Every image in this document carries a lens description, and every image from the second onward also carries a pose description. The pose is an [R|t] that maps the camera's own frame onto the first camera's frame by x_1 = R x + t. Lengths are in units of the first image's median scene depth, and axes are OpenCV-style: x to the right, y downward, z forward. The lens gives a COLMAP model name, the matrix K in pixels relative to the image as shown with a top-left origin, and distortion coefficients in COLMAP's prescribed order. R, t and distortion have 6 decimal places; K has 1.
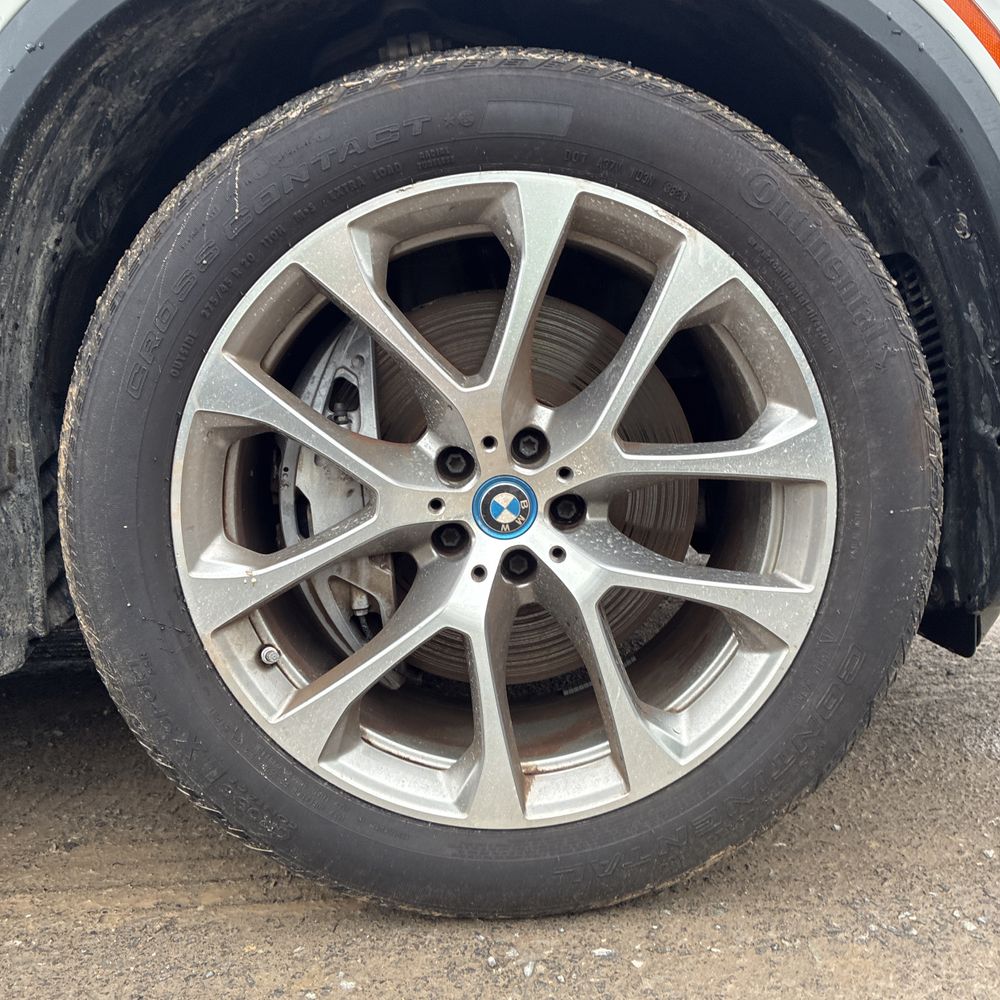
lens RADIAL K [[1026.5, 0, 513.3], [0, 1026.5, 500.8], [0, 0, 1]] dist [0.027224, 0.003387]
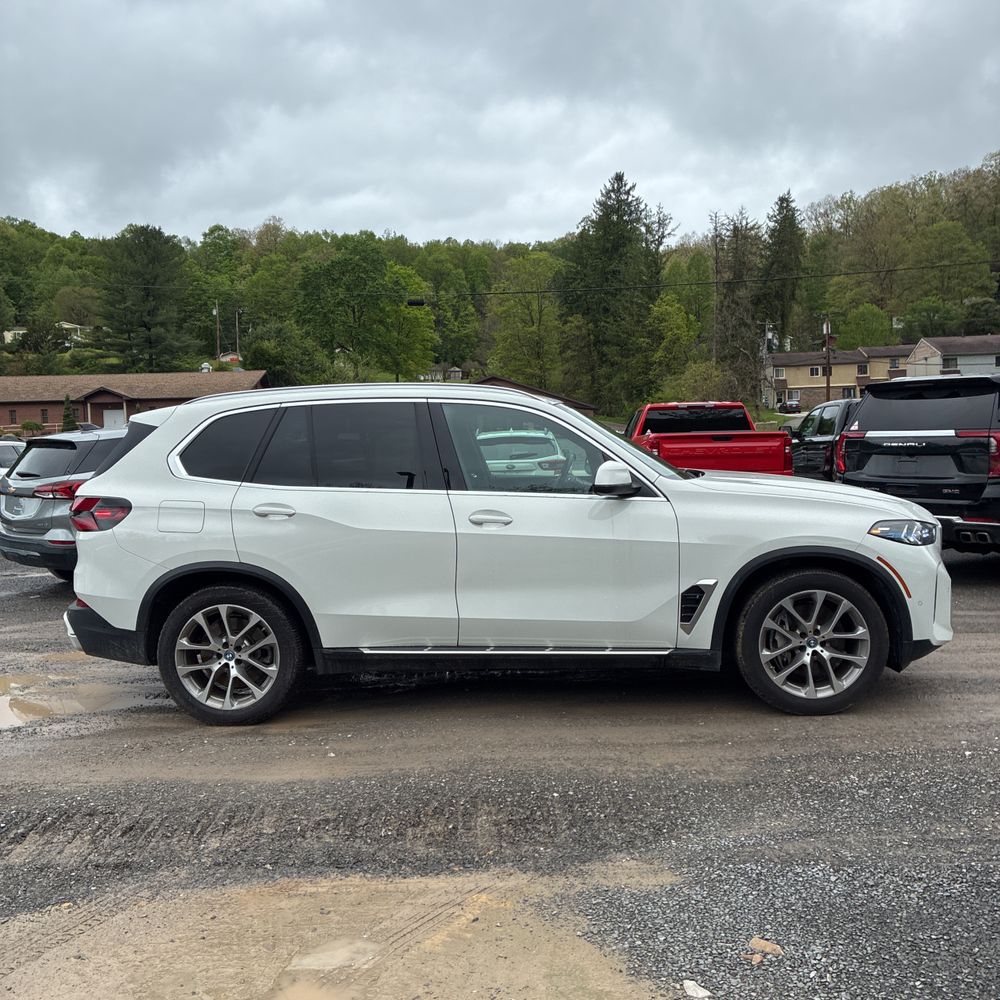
lens RADIAL K [[1029.0, 0, 500.0], [0, 1029.0, 500.0], [0, 0, 1]] dist [0.039580, -0.022732]
pose [[0.995915, 0.002156, -0.090267, -1.254502], [-0.008356, 0.997626, -0.068356, -0.389922], [0.089905, 0.068831, 0.993569, -5.078379]]
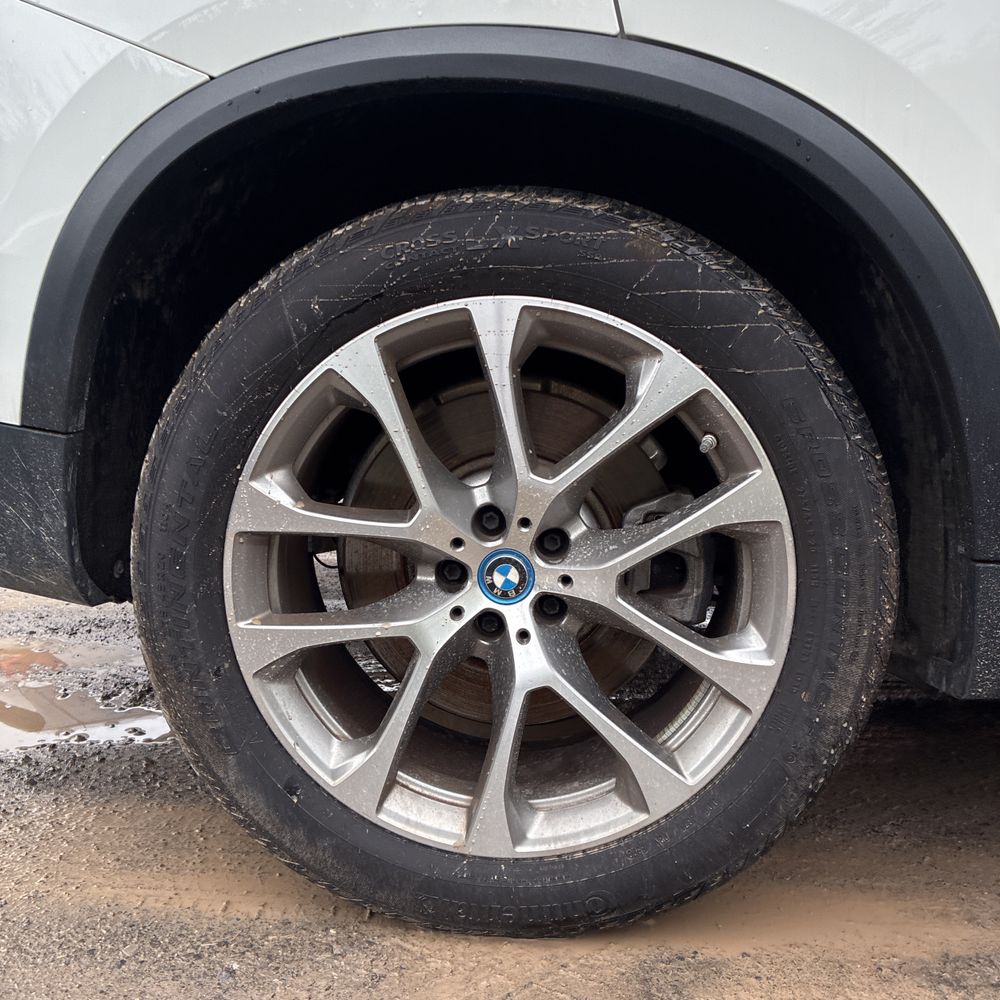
lens RADIAL K [[1031.7, 0, 497.5], [0, 1031.7, 486.1], [0, 0, 1]] dist [0.022953, 0.010384]
pose [[0.993303, 0.054112, -0.102080, -3.281297], [-0.053891, 0.998535, 0.004920, 0.015545], [0.102197, 0.000614, 0.994764, -0.284502]]
